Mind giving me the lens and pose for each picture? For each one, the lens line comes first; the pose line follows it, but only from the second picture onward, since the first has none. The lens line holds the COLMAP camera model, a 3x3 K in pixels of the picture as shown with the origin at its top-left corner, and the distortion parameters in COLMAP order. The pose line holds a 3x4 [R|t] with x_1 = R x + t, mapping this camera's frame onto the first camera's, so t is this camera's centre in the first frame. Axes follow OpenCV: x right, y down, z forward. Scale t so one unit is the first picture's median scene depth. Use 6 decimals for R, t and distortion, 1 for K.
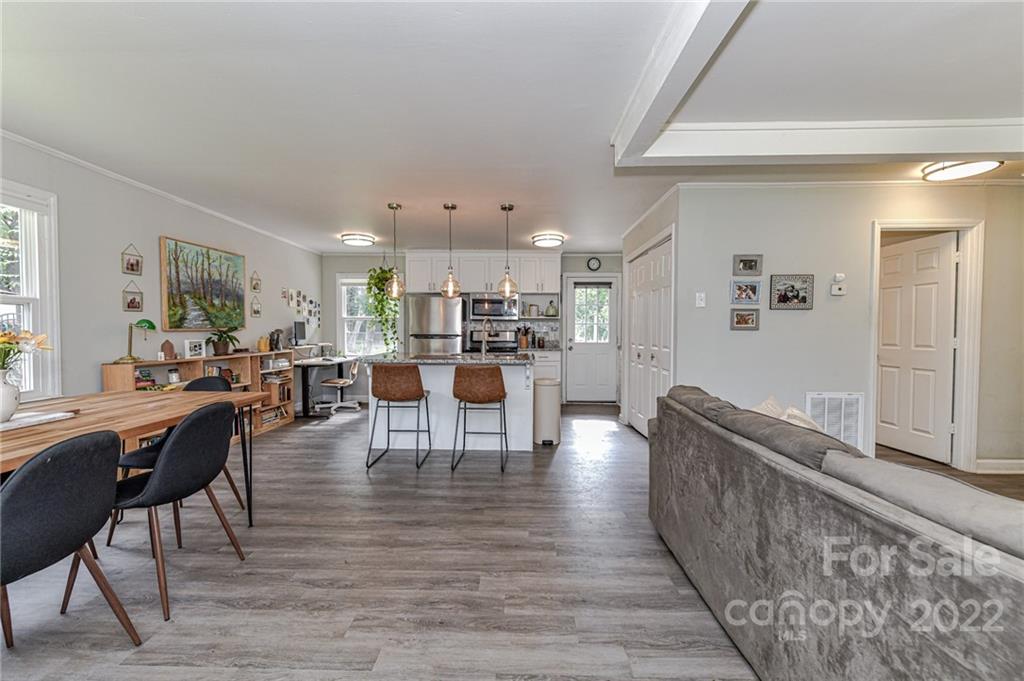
lens RADIAL K [[403.6, 0, 508.7], [0, 403.6, 340.4], [0, 0, 1]] dist [0.002690, -0.001745]
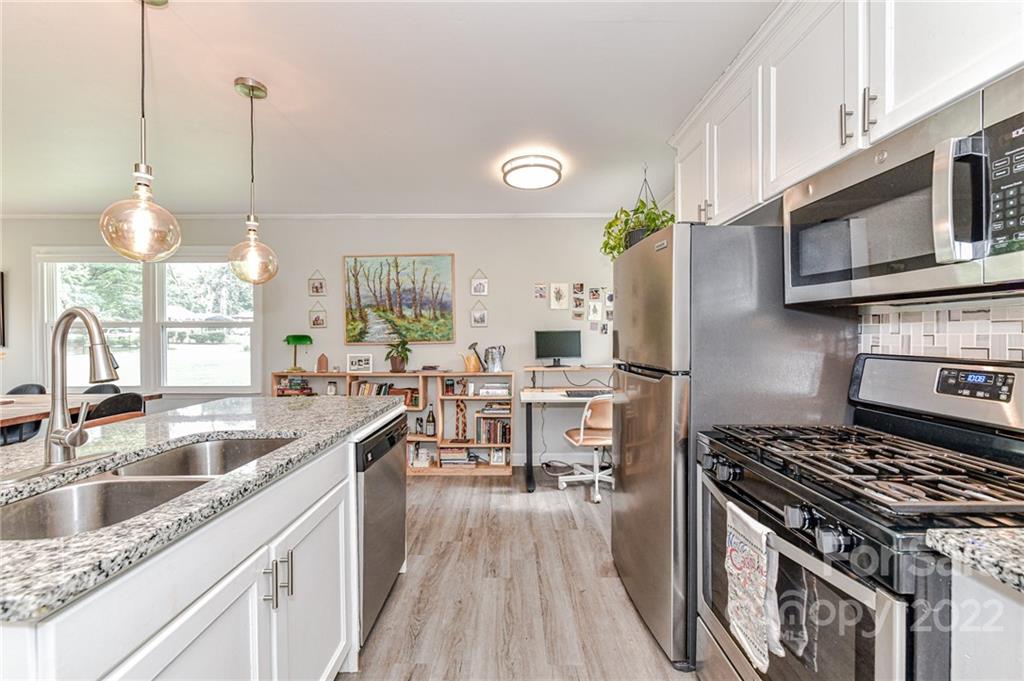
lens RADIAL K [[403.6, 0, 506.4], [0, 403.6, 341.9], [0, 0, 1]] dist [0.002690, -0.001745]
pose [[0.023360, 0.008813, -0.999688, 0.201035], [-0.022102, 0.999721, 0.008297, -0.045181], [0.999483, 0.021902, 0.023549, 1.280173]]
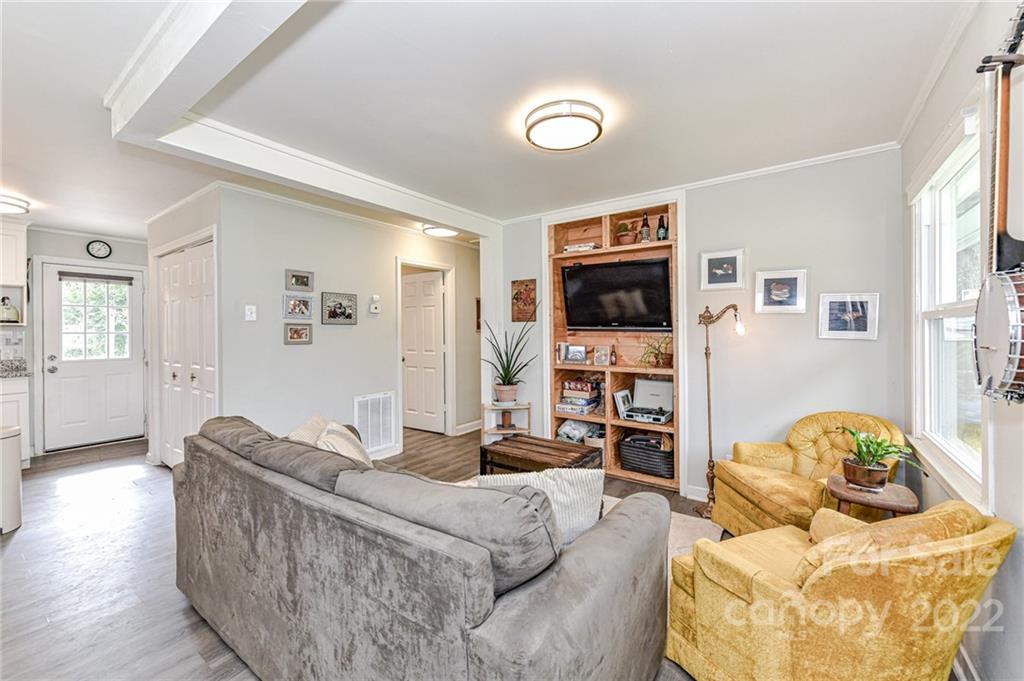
lens RADIAL K [[403.6, 0, 518.9], [0, 403.6, 328.3], [0, 0, 1]] dist [0.002690, -0.001745]
pose [[0.551081, -0.006658, 0.834425, 0.035558], [0.027695, 0.999563, -0.010315, -0.033698], [-0.833992, 0.028794, 0.551025, -0.019310]]
